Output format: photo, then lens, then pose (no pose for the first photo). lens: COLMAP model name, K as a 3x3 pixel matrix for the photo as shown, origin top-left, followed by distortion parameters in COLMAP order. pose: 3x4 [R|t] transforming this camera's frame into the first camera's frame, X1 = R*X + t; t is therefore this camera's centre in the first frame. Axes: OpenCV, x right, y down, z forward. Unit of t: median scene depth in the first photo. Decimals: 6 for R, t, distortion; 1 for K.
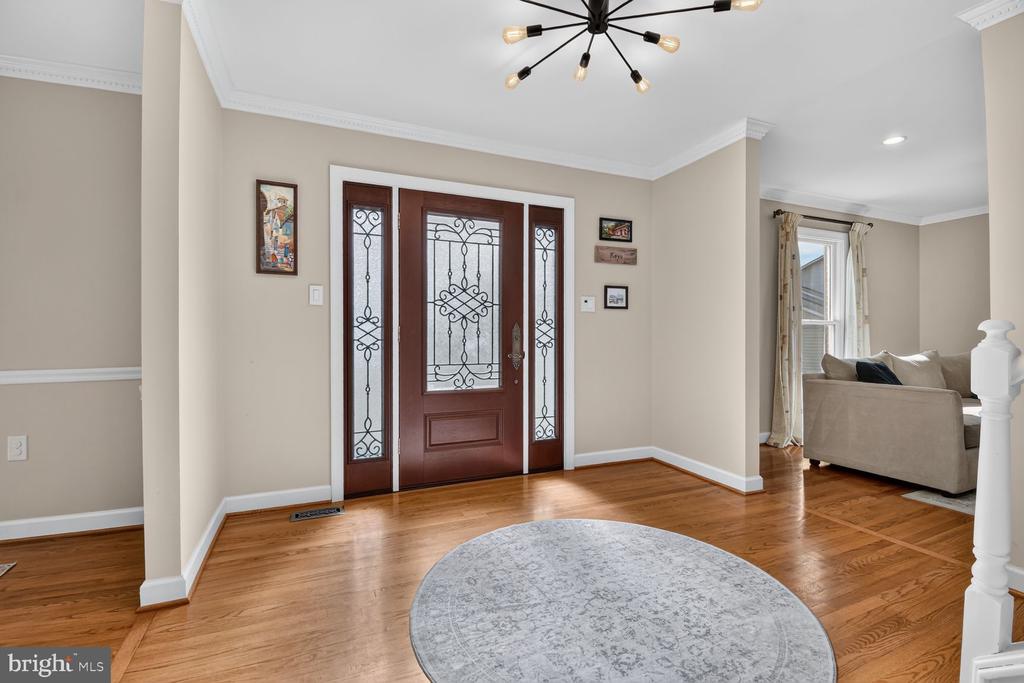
lens RADIAL K [[465.9, 0, 511.4], [0, 465.9, 334.2], [0, 0, 1]] dist [-0.001322, -0.000692]
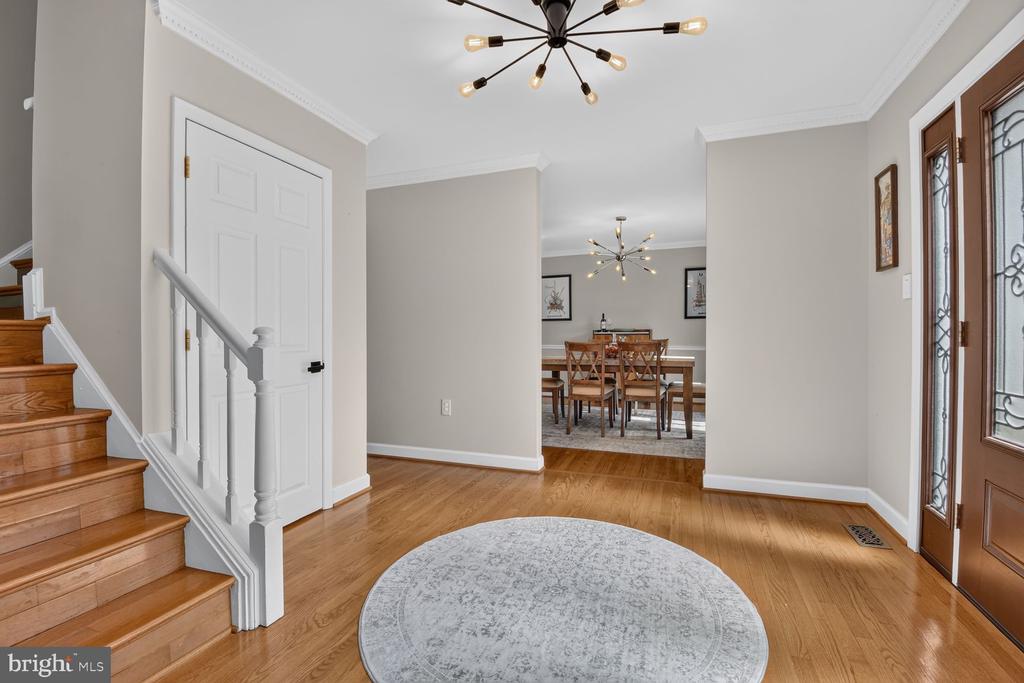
lens RADIAL K [[465.9, 0, 513.3], [0, 465.9, 339.7], [0, 0, 1]] dist [-0.001322, -0.000692]
pose [[-0.701768, 0.007845, -0.712363, 1.006712], [0.001032, 0.999950, 0.009995, -0.000171], [0.712405, 0.006279, -0.701740, 1.673089]]
